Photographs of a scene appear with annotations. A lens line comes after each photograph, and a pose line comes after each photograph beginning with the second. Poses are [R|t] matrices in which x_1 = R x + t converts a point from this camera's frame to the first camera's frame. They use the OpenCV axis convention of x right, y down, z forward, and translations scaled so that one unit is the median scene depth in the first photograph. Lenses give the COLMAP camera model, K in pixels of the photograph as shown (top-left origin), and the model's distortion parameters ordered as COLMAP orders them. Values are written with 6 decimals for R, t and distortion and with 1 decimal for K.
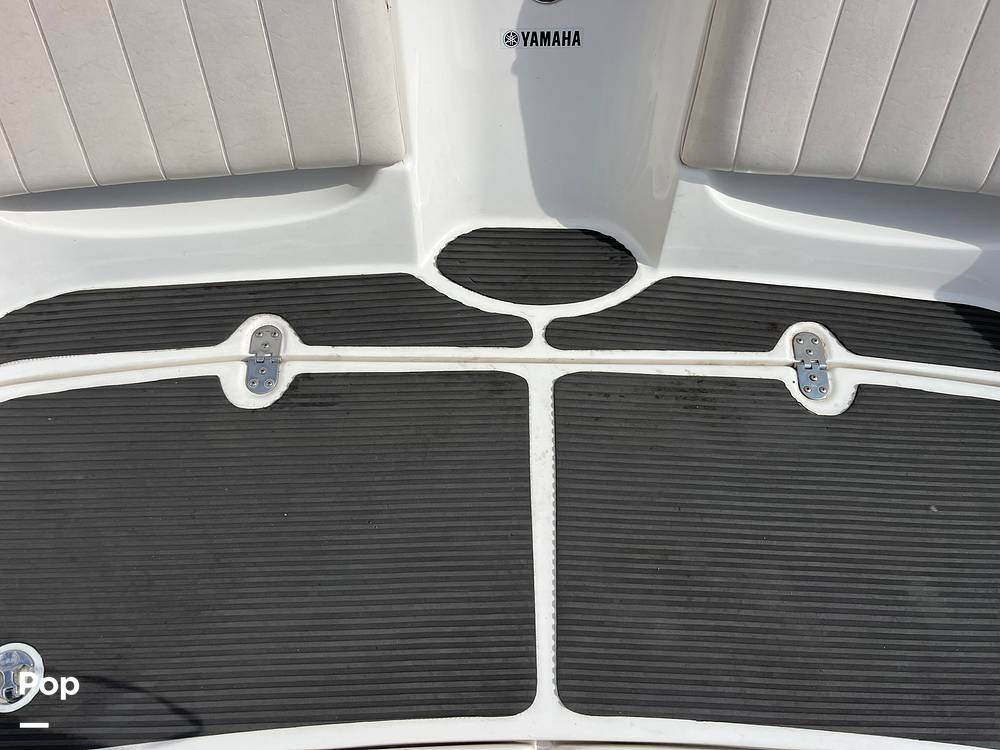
lens RADIAL K [[754.7, 0, 500.0], [0, 754.7, 375.0], [0, 0, 1]] dist [0.053237, -0.081677]
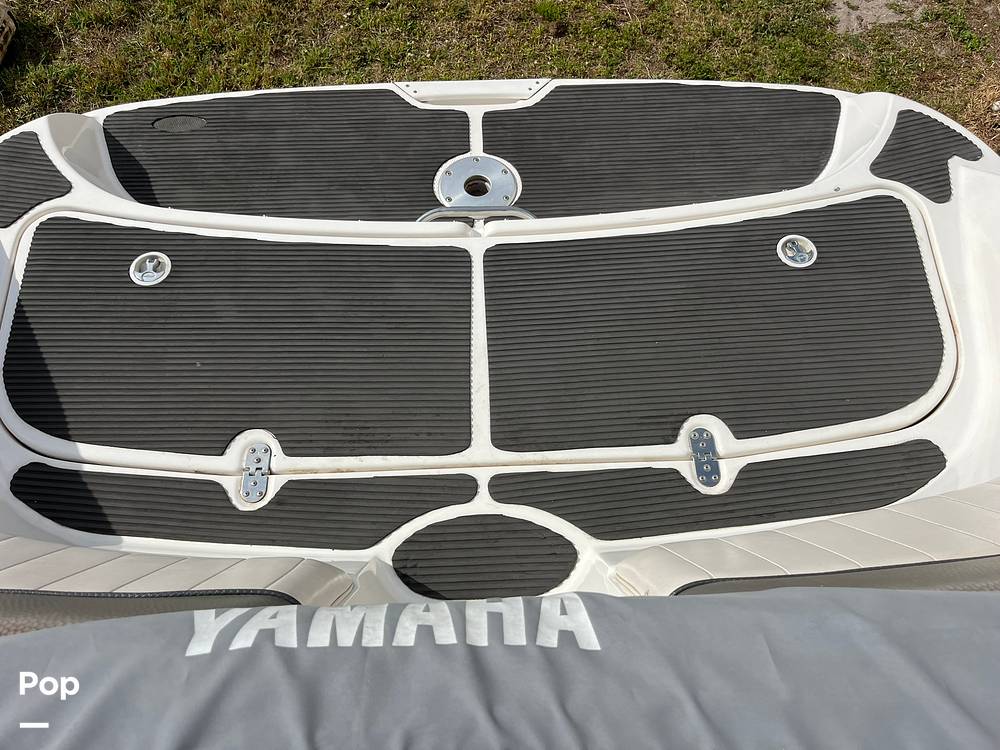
lens RADIAL K [[754.7, 0, 500.0], [0, 754.7, 375.0], [0, 0, 1]] dist [0.053237, -0.081677]
pose [[-0.998877, 0.019111, -0.043350, 0.073375], [-0.045598, -0.636112, 0.770249, -0.865510], [-0.012855, 0.771360, 0.636269, 0.113142]]
